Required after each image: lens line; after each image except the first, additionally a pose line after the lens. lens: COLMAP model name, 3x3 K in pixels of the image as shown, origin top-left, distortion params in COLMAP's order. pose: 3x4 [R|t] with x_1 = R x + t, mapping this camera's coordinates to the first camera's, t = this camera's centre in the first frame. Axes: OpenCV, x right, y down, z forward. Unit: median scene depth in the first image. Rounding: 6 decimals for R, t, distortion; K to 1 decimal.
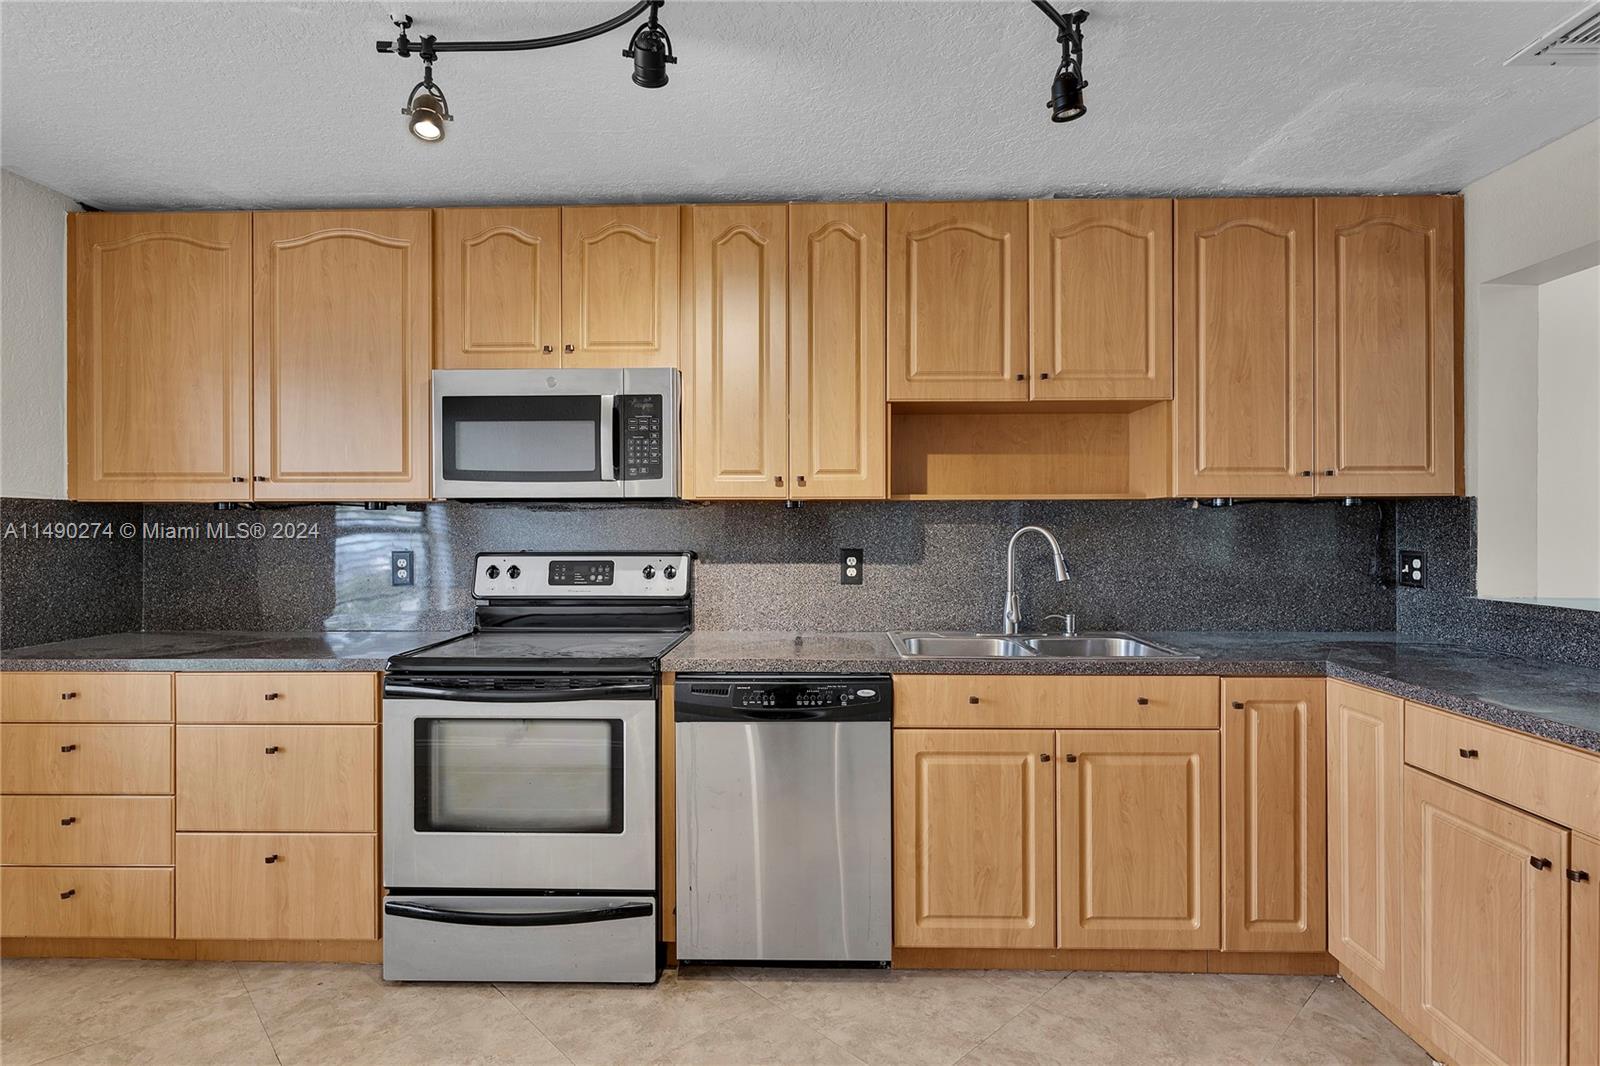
lens RADIAL K [[815.1, 0, 813.4], [0, 815.1, 524.6], [0, 0, 1]] dist [0.003100, -0.002266]
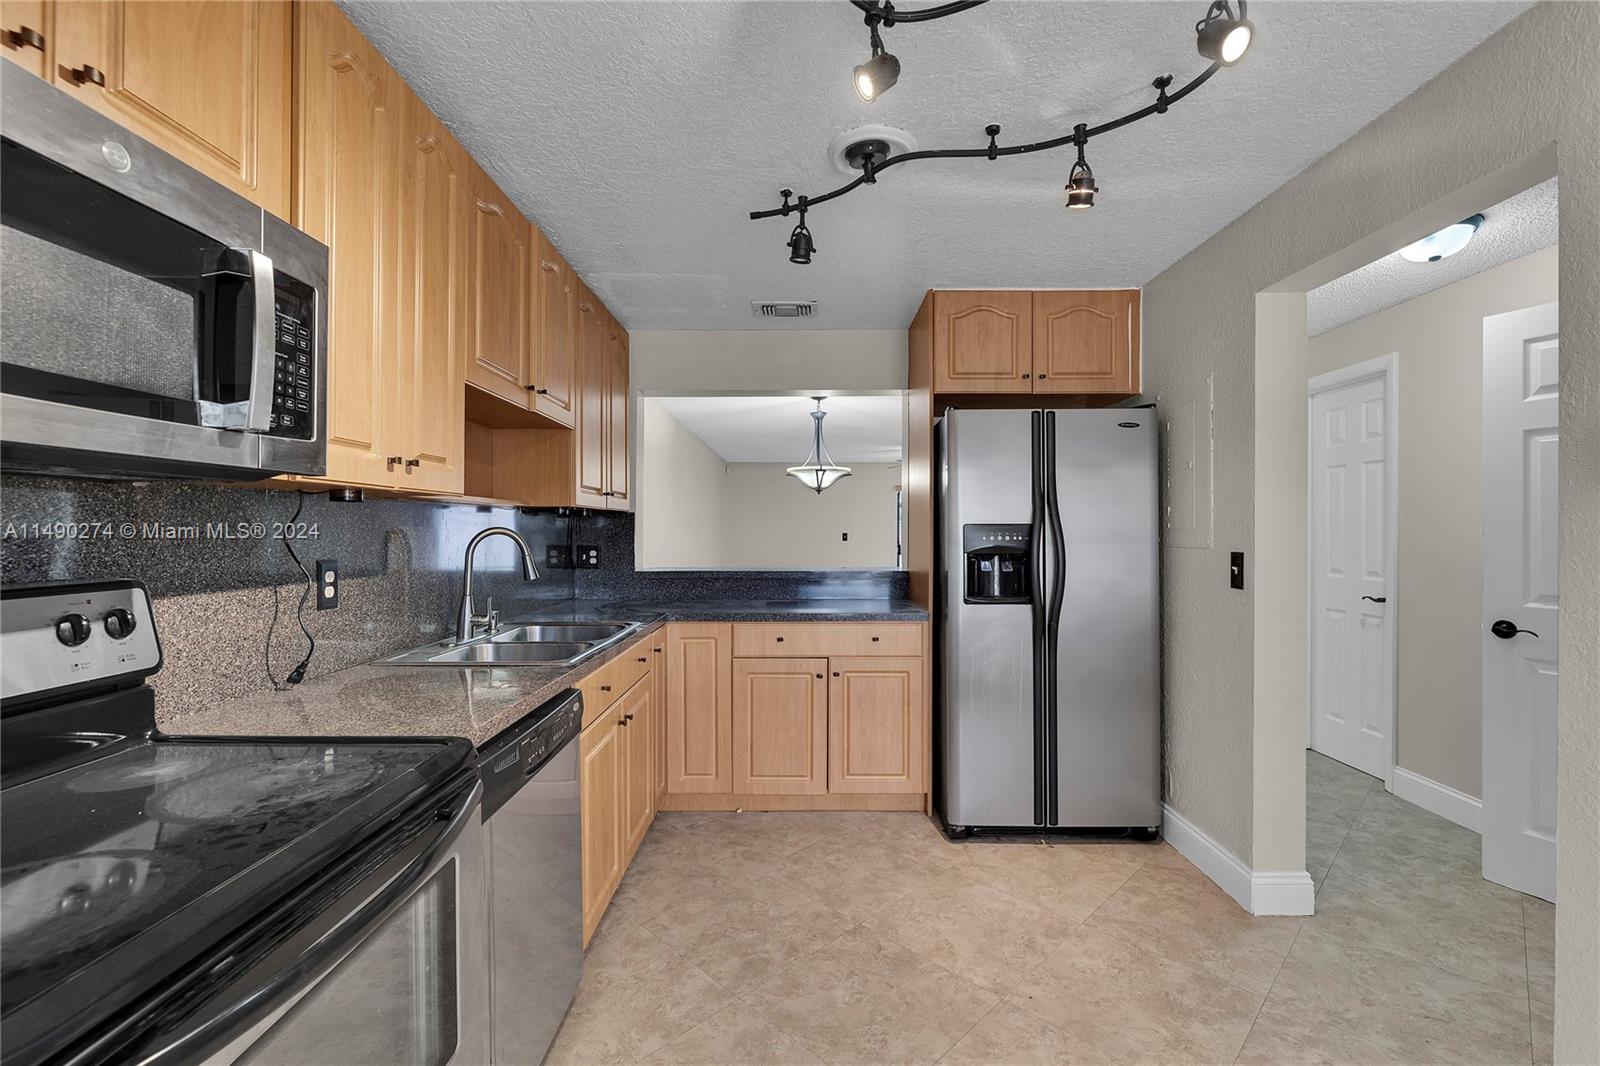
lens RADIAL K [[683.3, 0, 803.7], [0, 683.3, 532.3], [0, 0, 1]] dist [-0.003706, 0.000183]
pose [[-0.015322, -0.002286, 0.999880, -0.642976], [-0.003749, 0.999990, 0.002229, 0.002657], [-0.999876, -0.003714, -0.015330, 0.669320]]
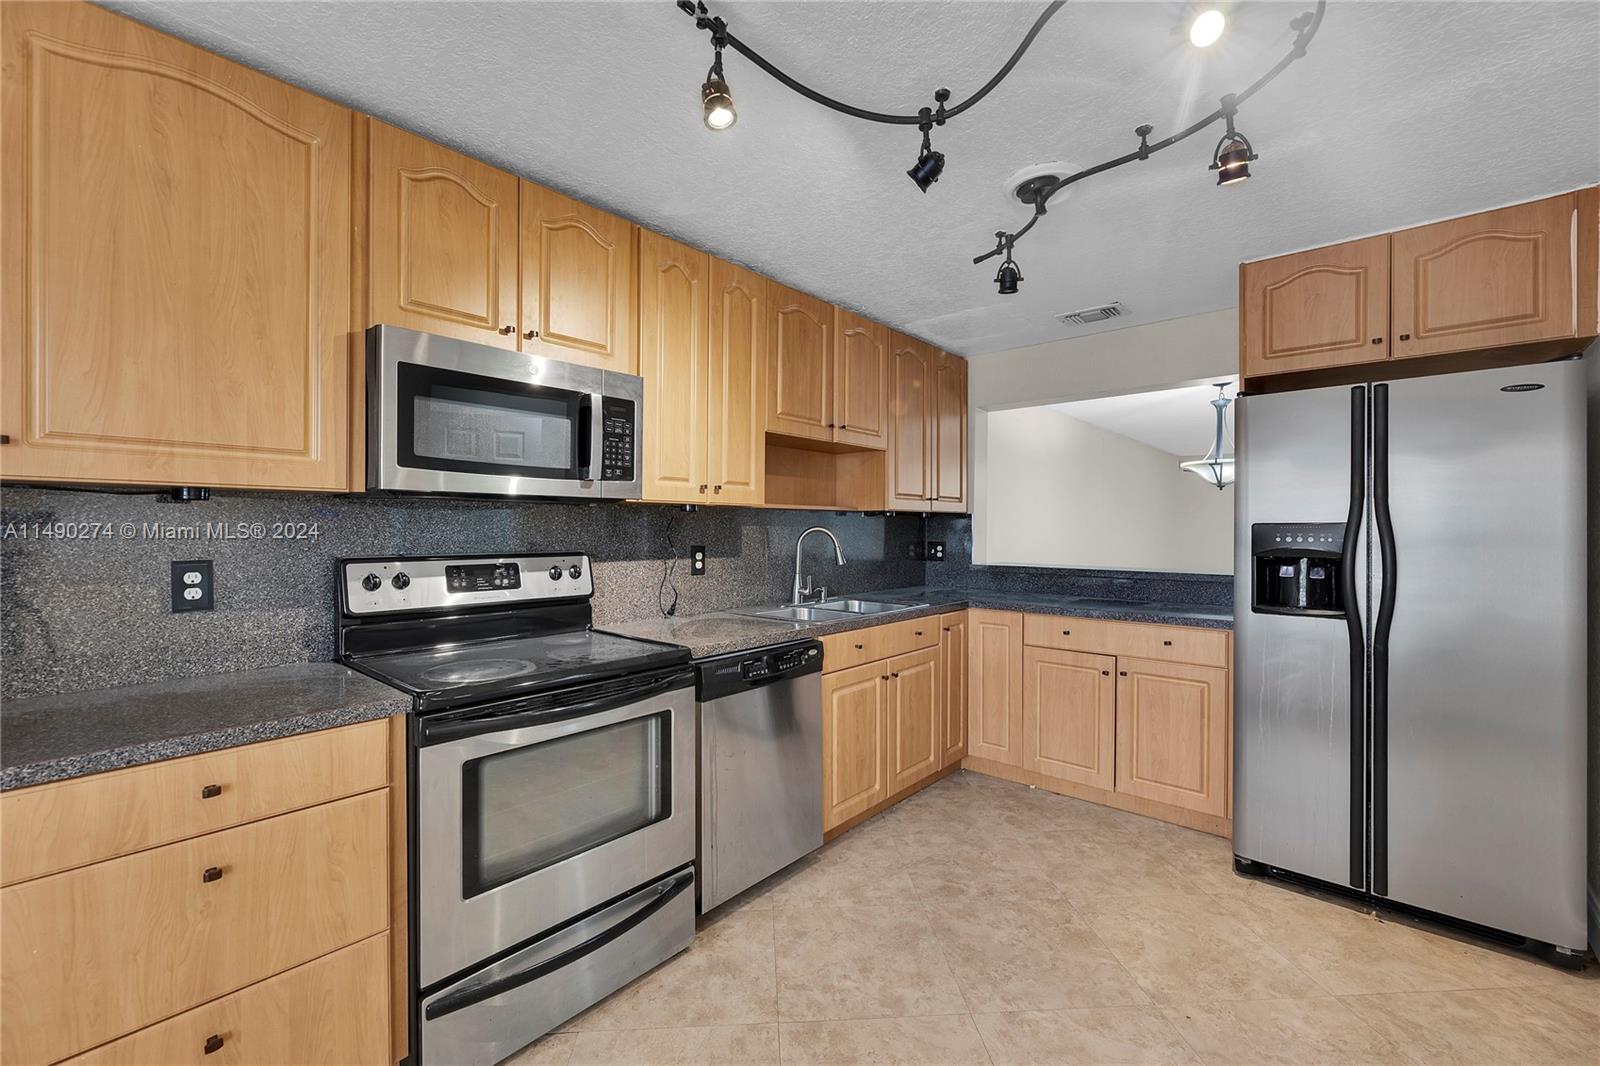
lens RADIAL K [[657.4, 0, 811.3], [0, 657.4, 530.4], [0, 0, 1]] dist [-0.001711, 0.000143]
pose [[0.636722, 0.000576, 0.771093, -0.684630], [-0.006726, 0.999966, 0.004807, 0.000933], [-0.771064, -0.008247, 0.636704, 0.281947]]
